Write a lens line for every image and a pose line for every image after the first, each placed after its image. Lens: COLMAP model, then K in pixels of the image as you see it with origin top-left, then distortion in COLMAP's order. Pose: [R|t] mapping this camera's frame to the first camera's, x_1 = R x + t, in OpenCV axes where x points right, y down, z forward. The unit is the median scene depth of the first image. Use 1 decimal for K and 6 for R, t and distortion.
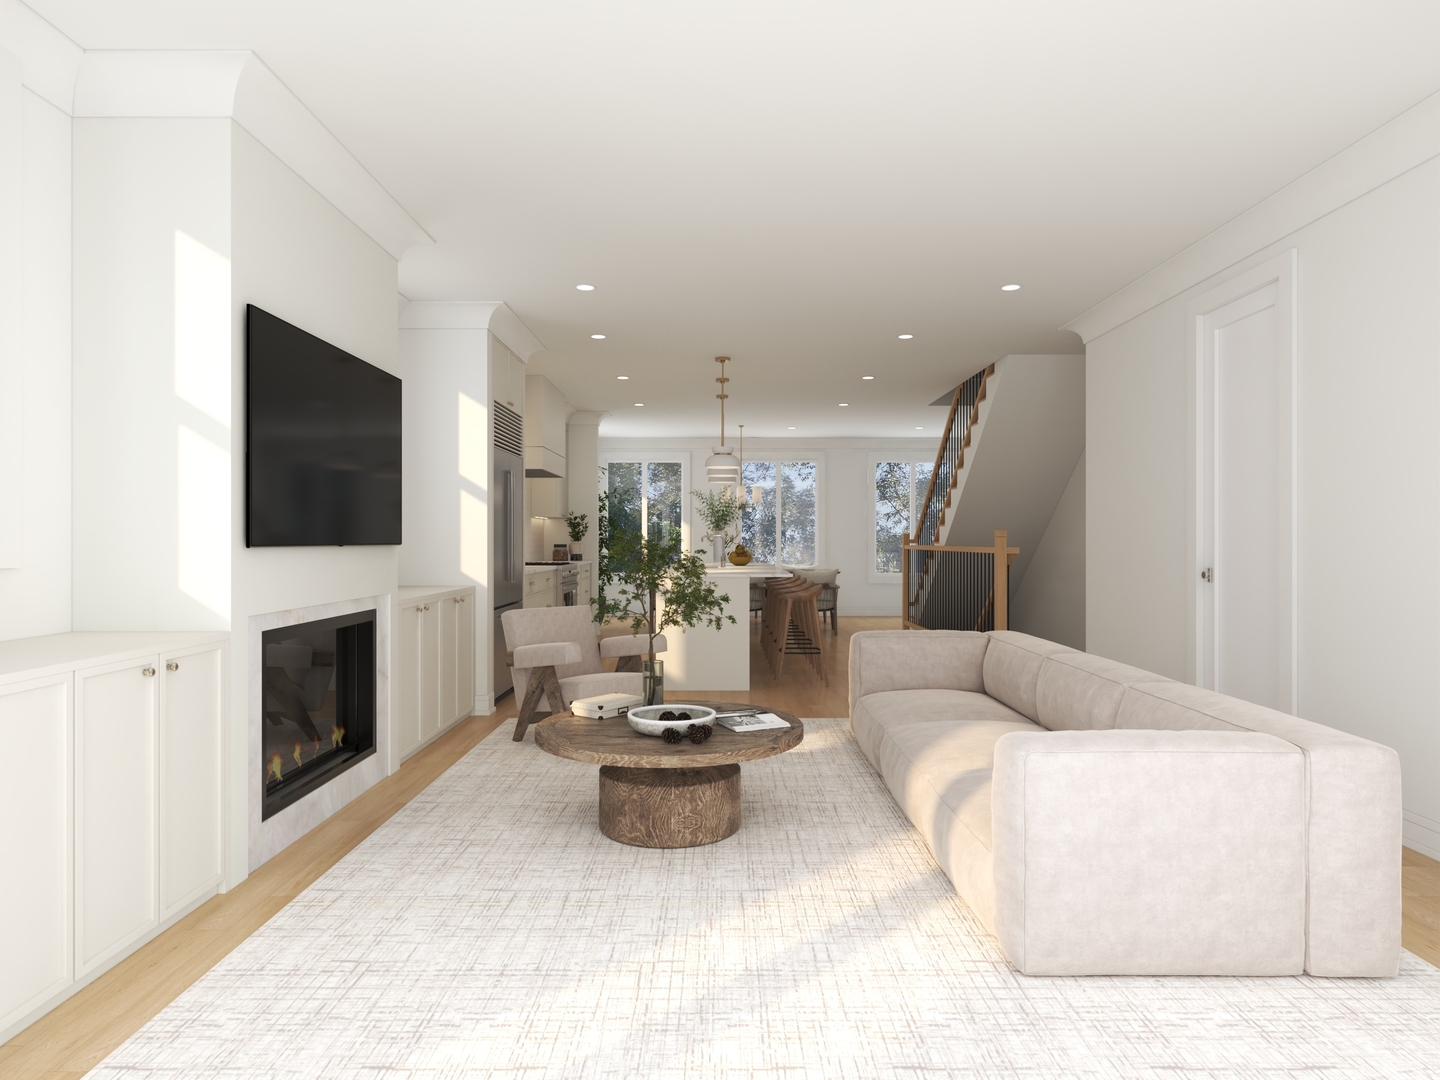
lens RADIAL K [[813.1, 0, 720.0], [0, 813.1, 540.0], [0, 0, 1]] dist [-0.000021, -0.000226]
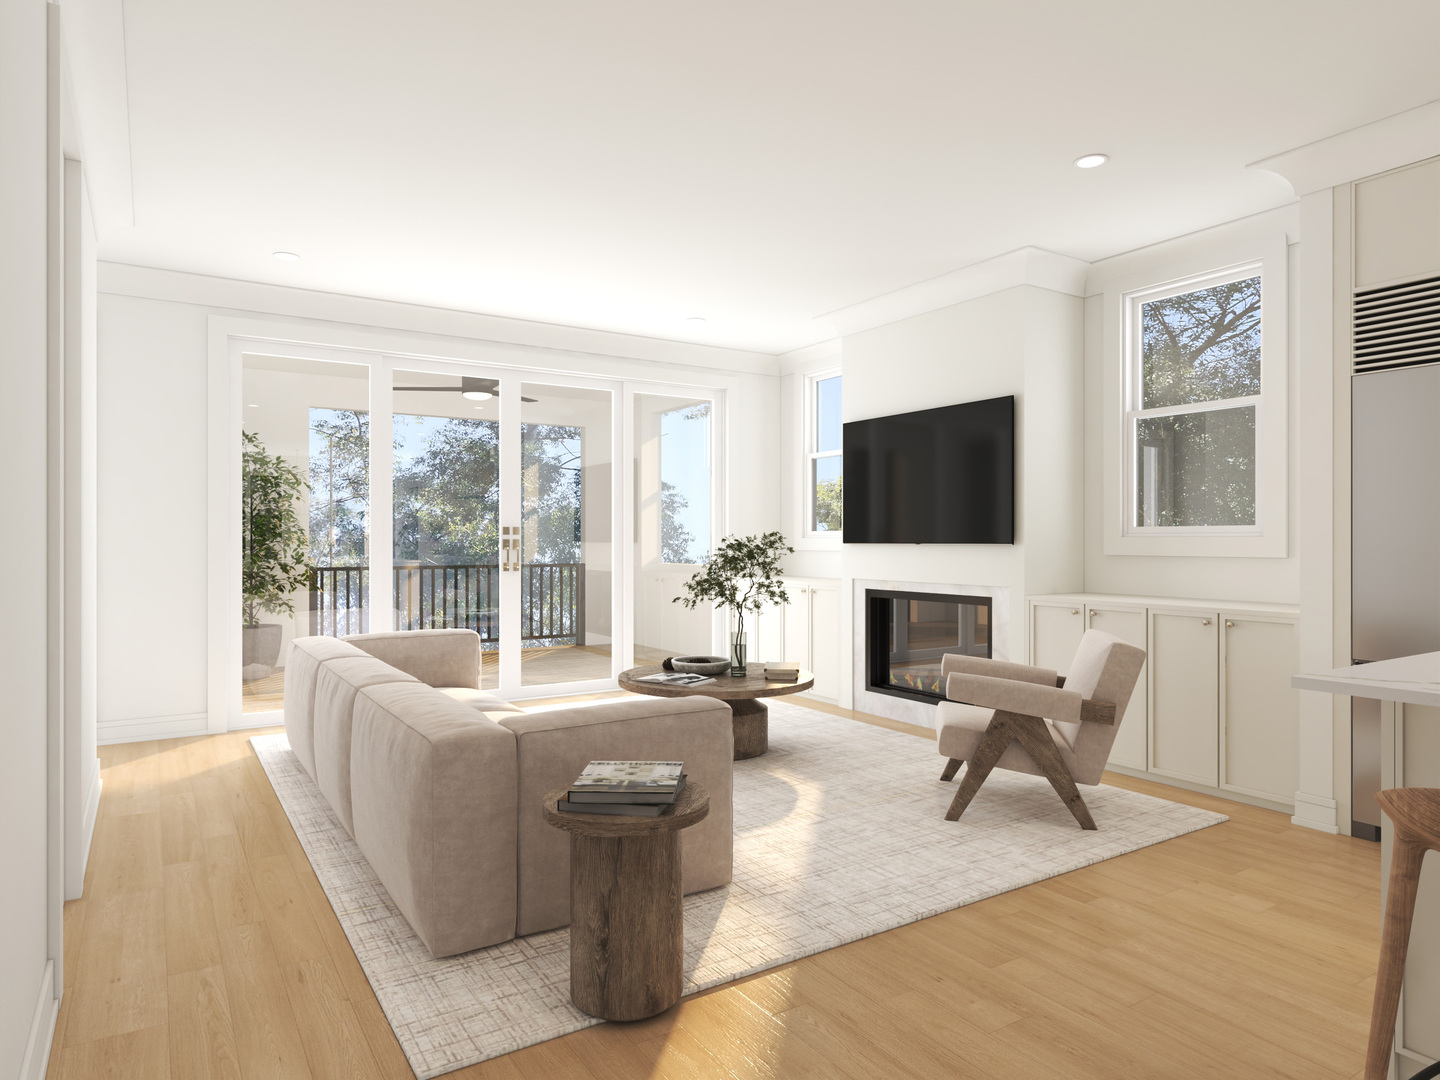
lens RADIAL K [[813.1, 0, 720.0], [0, 813.1, 540.0], [0, 0, 1]] dist [-0.000021, -0.000226]
pose [[-0.824781, 0.001476, -0.565451, 0.883059], [0.003918, 0.999988, -0.003105, -0.000141], [0.565439, -0.004777, -0.824776, 1.951855]]
